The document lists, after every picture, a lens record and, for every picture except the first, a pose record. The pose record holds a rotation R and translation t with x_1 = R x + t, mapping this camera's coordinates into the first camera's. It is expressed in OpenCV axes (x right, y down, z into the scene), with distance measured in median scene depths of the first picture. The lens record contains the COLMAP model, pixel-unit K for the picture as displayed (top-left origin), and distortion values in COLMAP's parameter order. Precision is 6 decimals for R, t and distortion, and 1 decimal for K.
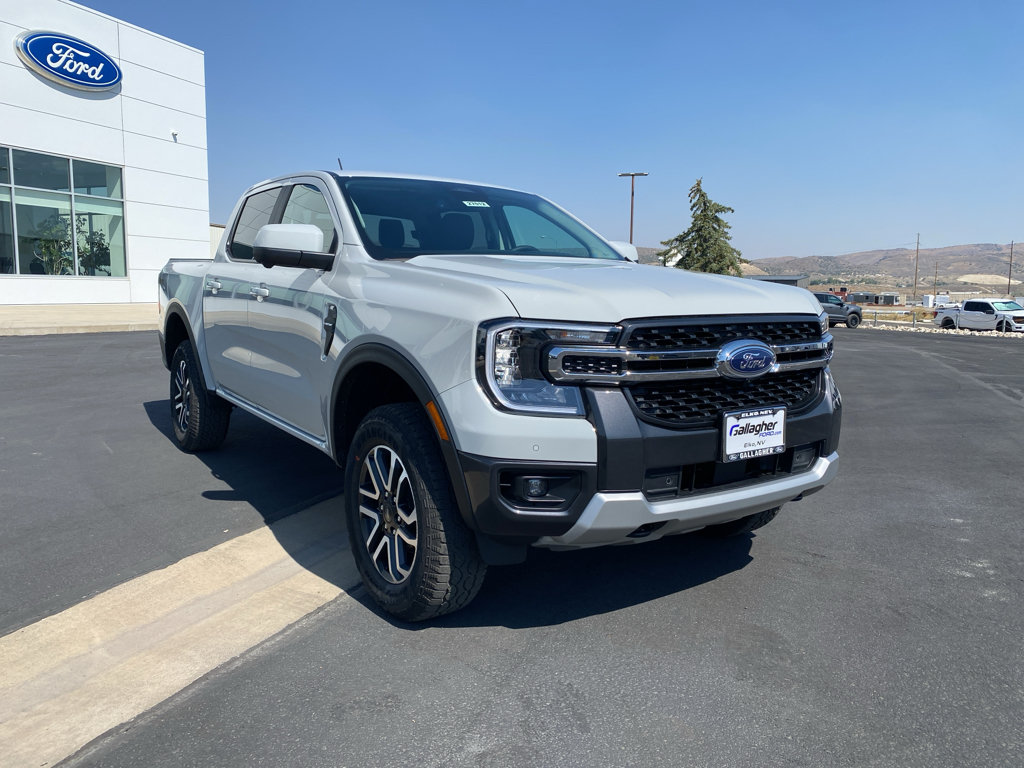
lens RADIAL K [[784.5, 0, 513.1], [0, 784.5, 374.2], [0, 0, 1]] dist [0.008078, 0.003826]
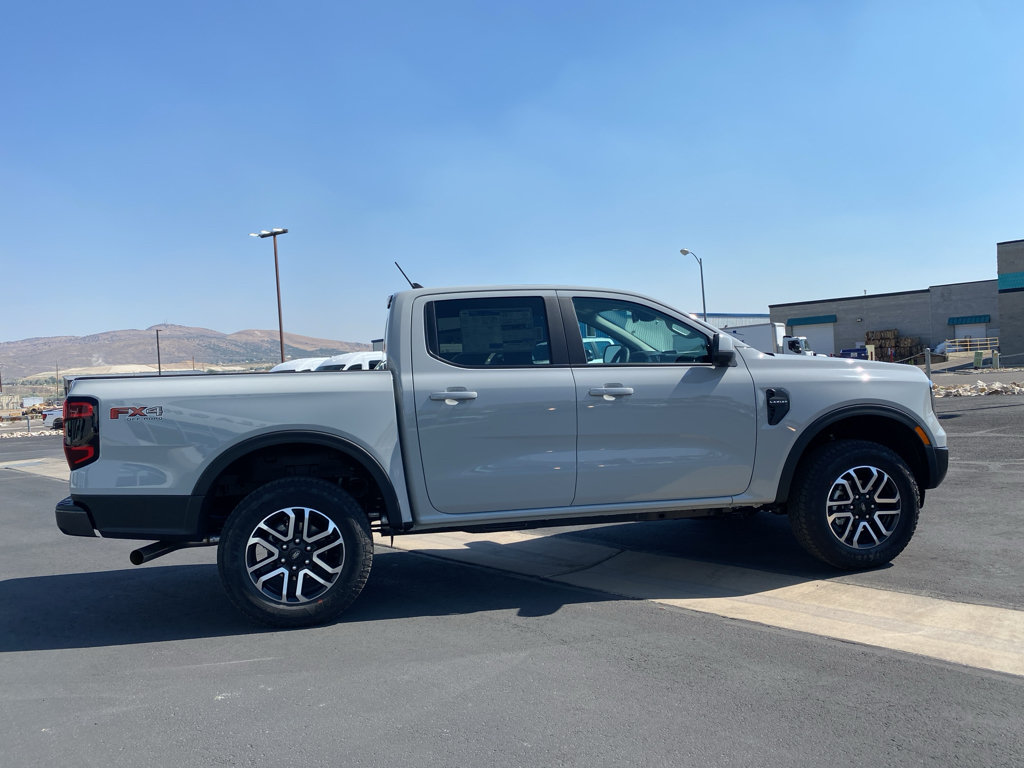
lens RADIAL K [[776.6, 0, 512.0], [0, 776.6, 384.0], [0, 0, 1]] dist [0.064117, -0.108287]
pose [[0.399115, -0.051744, 0.915440, -0.119564], [0.157067, 0.987507, -0.012661, -0.010727], [-0.903348, 0.148839, 0.402256, 0.058833]]
